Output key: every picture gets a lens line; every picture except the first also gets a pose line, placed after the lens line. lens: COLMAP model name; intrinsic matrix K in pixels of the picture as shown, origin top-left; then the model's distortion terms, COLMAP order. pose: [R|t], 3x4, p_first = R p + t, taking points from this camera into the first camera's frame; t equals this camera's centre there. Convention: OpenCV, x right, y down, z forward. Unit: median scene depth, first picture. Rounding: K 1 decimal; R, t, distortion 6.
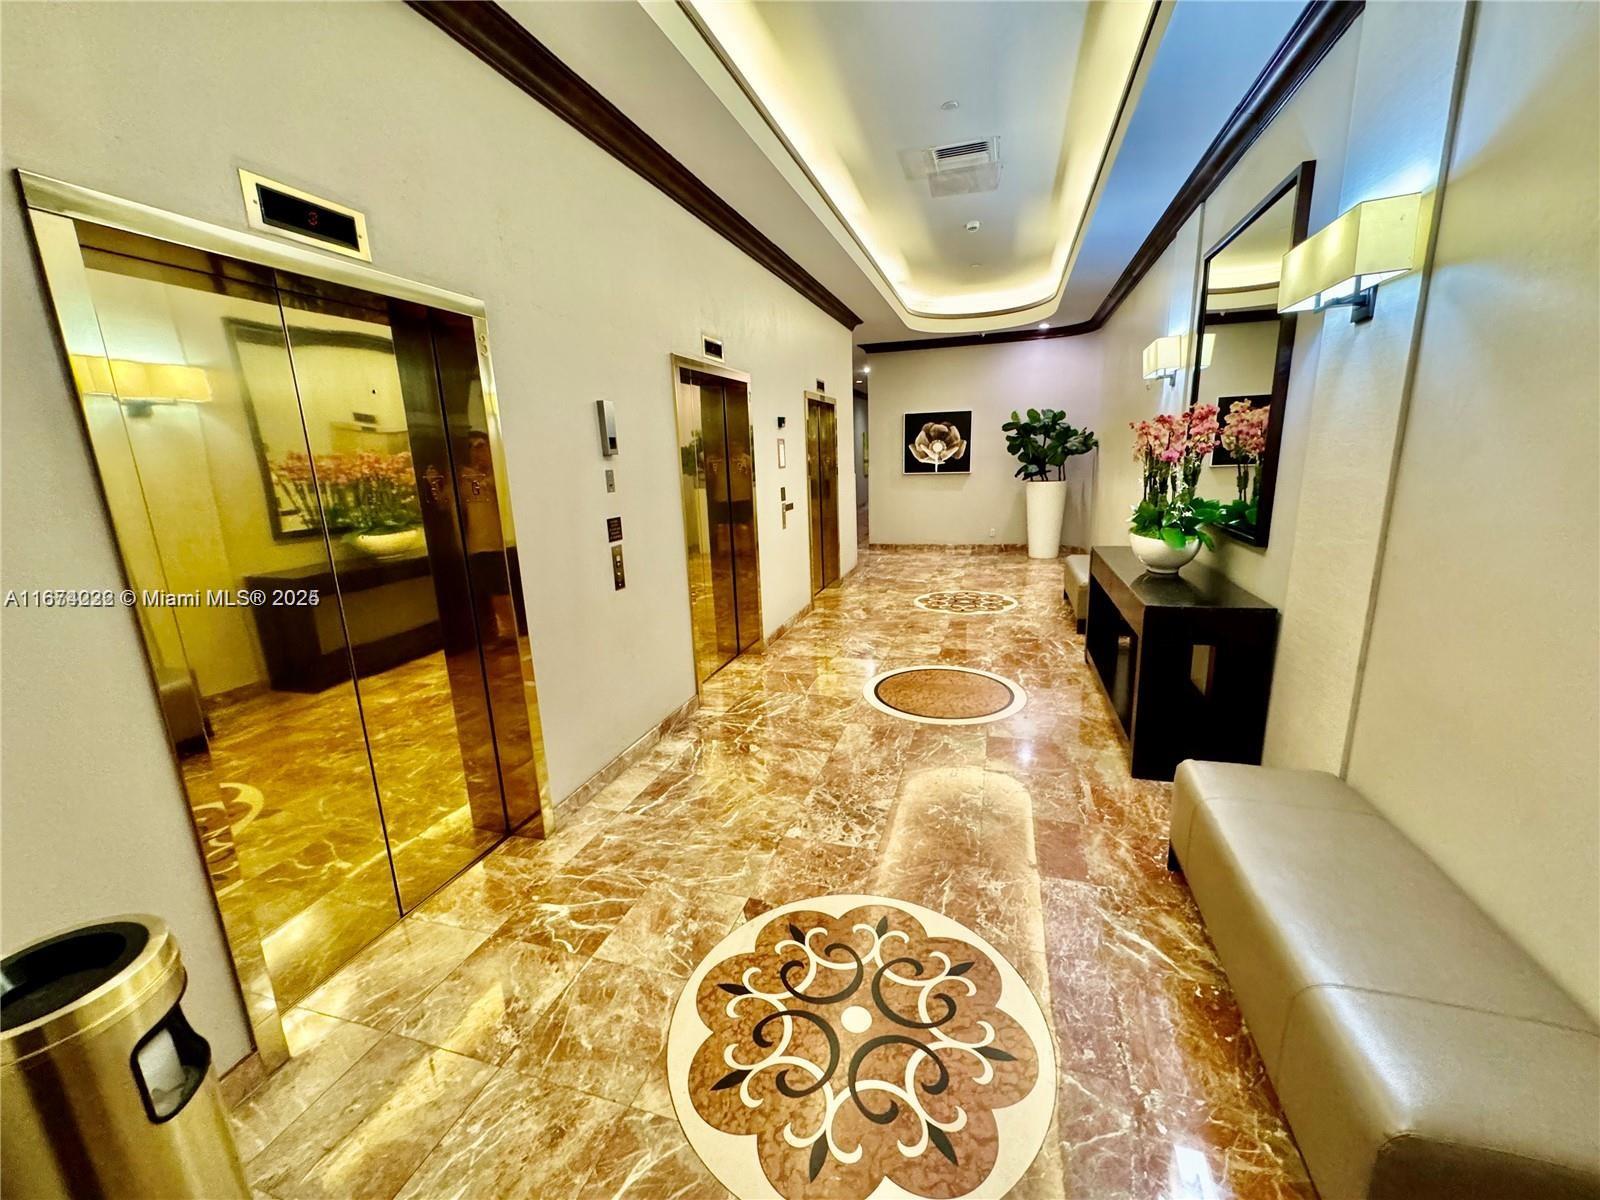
lens RADIAL K [[636.1, 0, 800.0], [0, 636.1, 600.0], [0, 0, 1]] dist [-0.002463, 0.000312]
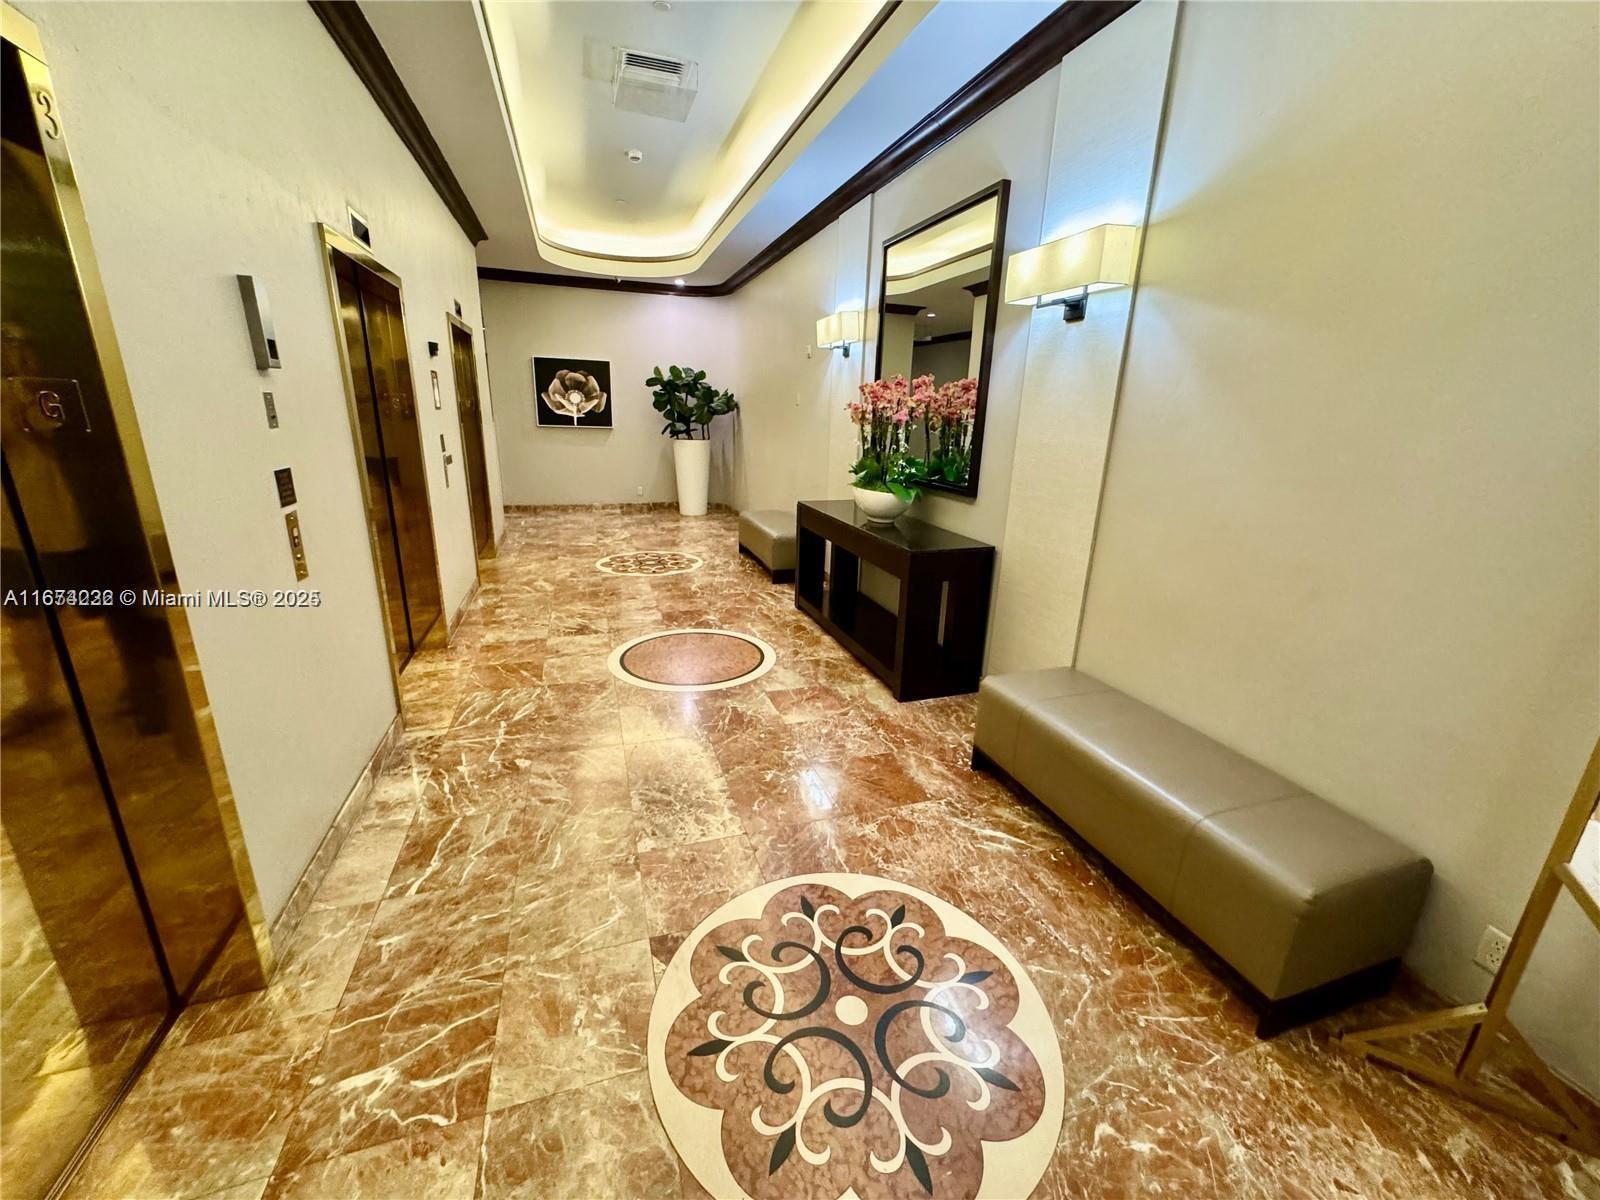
lens RADIAL K [[636.1, 0, 800.0], [0, 636.1, 600.0], [0, 0, 1]] dist [-0.002463, 0.000312]
pose [[0.809444, -0.108730, 0.577043, -0.251463], [0.072769, 0.993706, 0.085163, -0.014064], [-0.582671, -0.026944, 0.812261, 0.169681]]
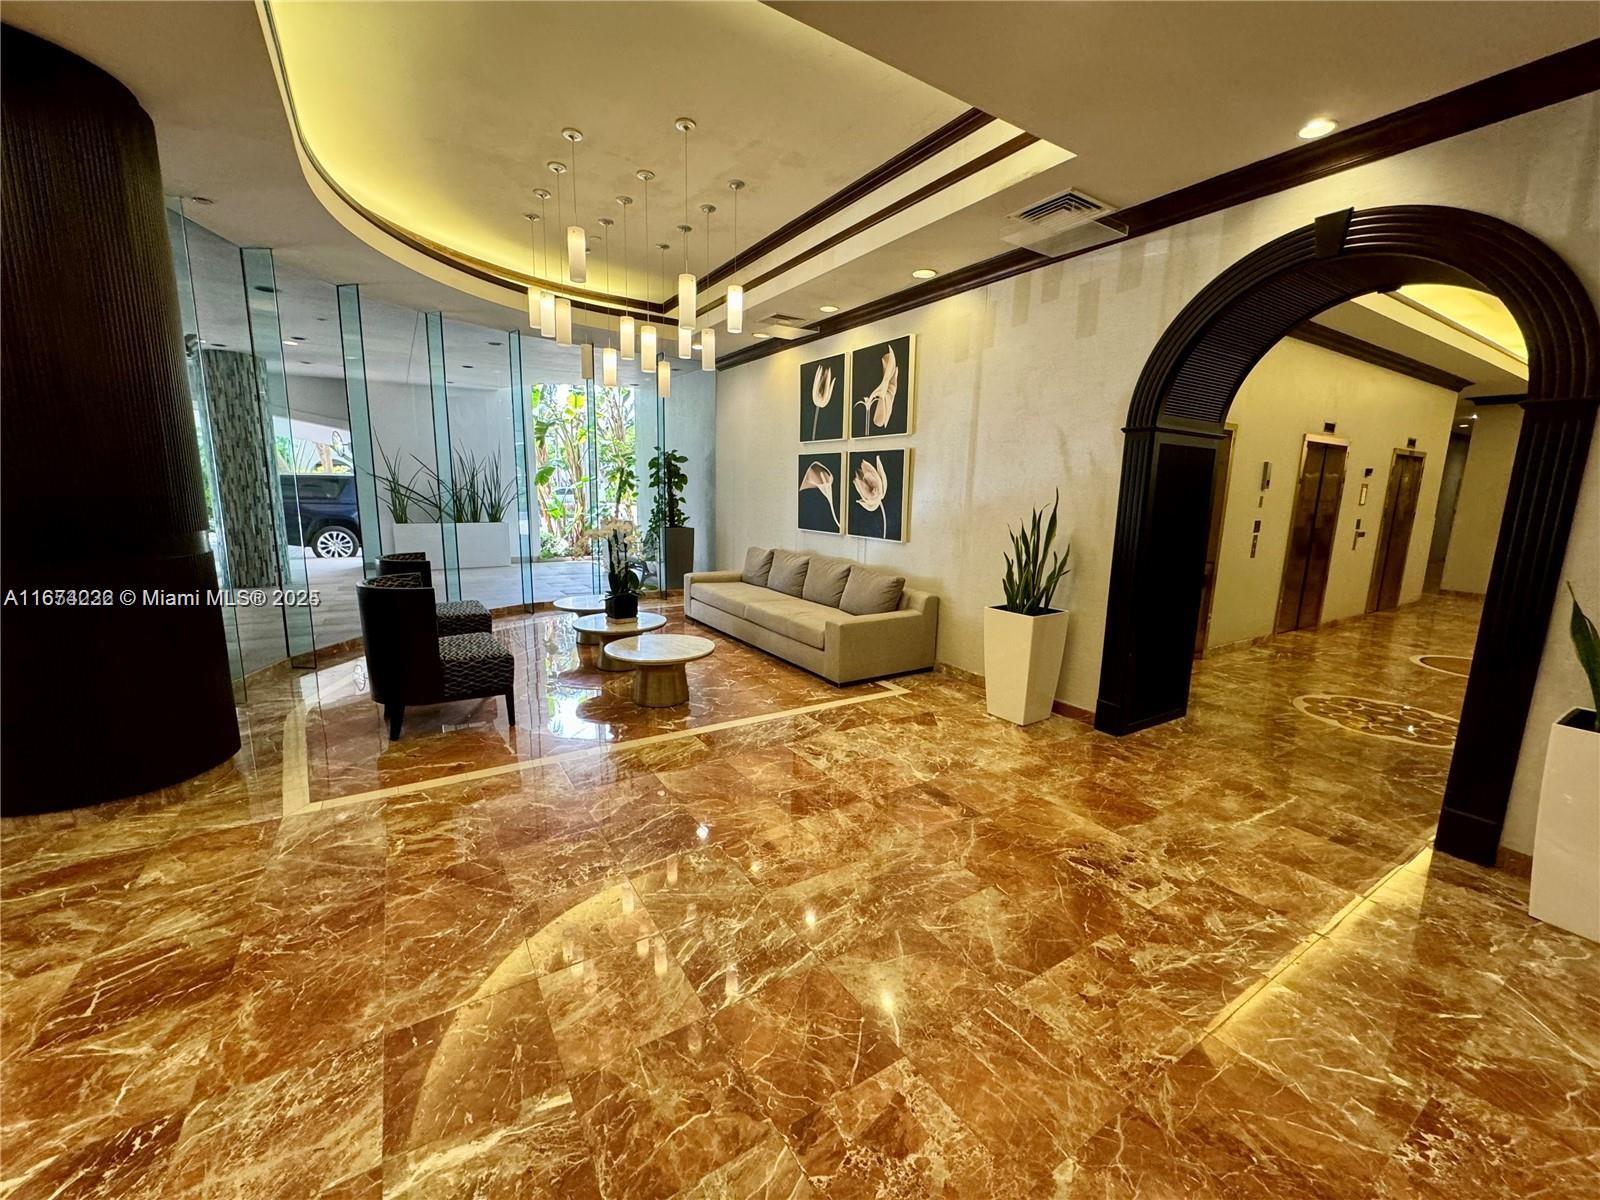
lens RADIAL K [[636.1, 0, 800.0], [0, 636.1, 600.0], [0, 0, 1]] dist [-0.002463, 0.000312]
pose [[0.761314, 0.166824, -0.626555, -0.100194], [-0.195136, 0.980484, 0.023953, 0.334385], [0.618323, 0.104028, 0.779009, -1.349663]]
